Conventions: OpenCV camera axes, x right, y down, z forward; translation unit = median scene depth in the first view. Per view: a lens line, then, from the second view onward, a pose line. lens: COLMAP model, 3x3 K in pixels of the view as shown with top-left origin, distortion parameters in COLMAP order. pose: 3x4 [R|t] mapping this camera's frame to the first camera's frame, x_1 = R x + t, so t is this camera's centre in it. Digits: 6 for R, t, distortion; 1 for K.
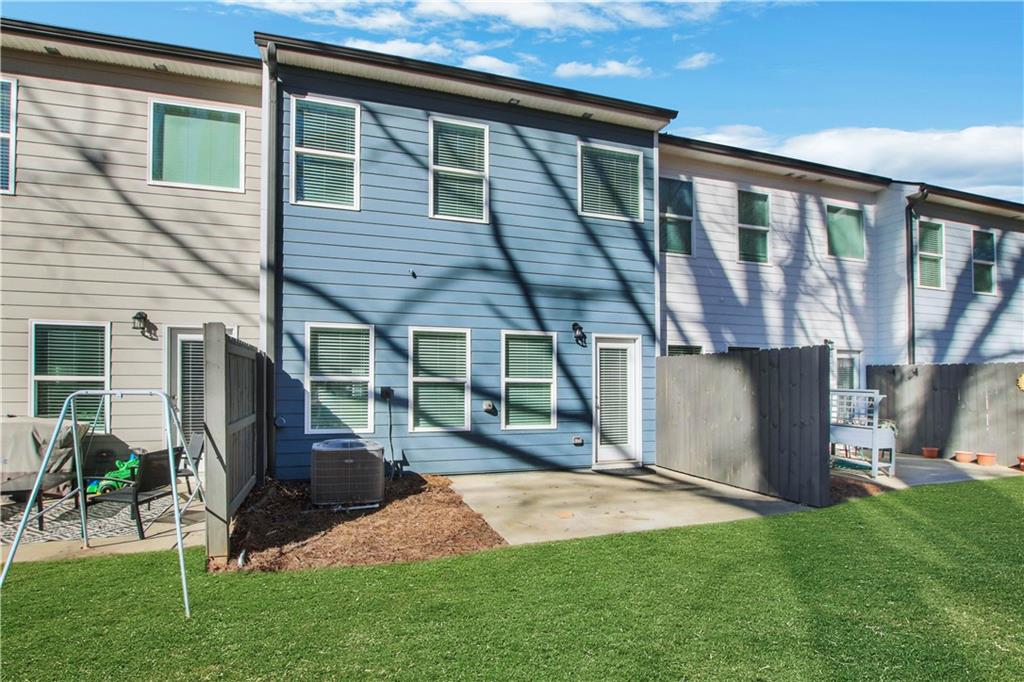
lens RADIAL K [[496.9, 0, 529.0], [0, 496.9, 386.6], [0, 0, 1]] dist [-0.027874, 0.000576]
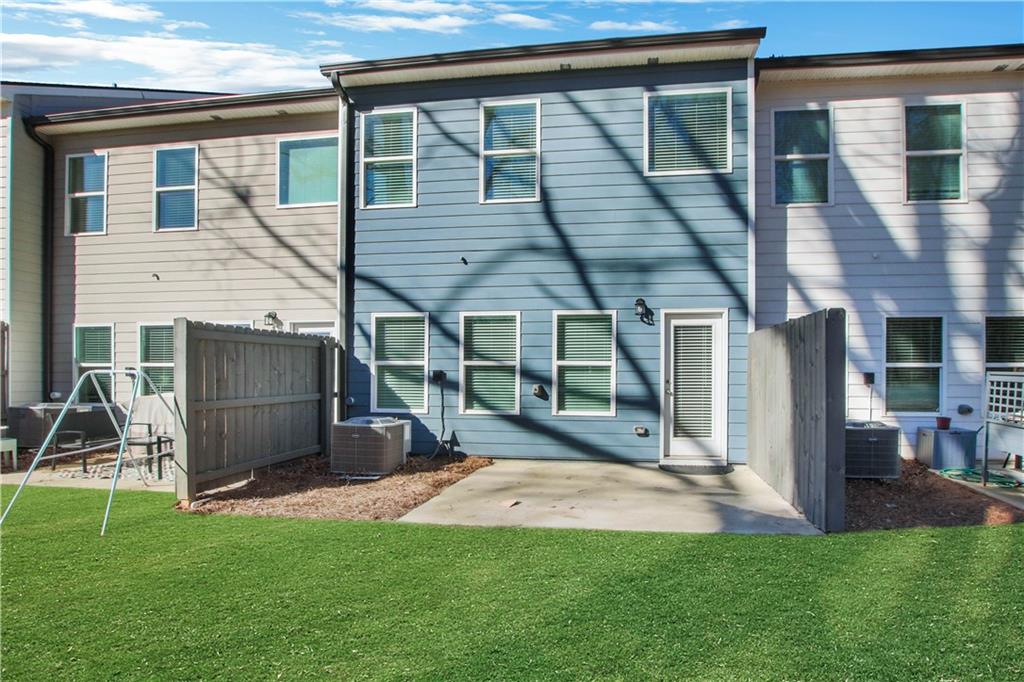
lens RADIAL K [[523.8, 0, 570.2], [0, 523.8, 382.6], [0, 0, 1]] dist [-0.029297, 0.000344]
pose [[0.903560, 0.006066, -0.428419, 0.416721], [0.000120, 0.999896, 0.014410, 0.009615], [0.428462, -0.013072, 0.903465, 0.105363]]
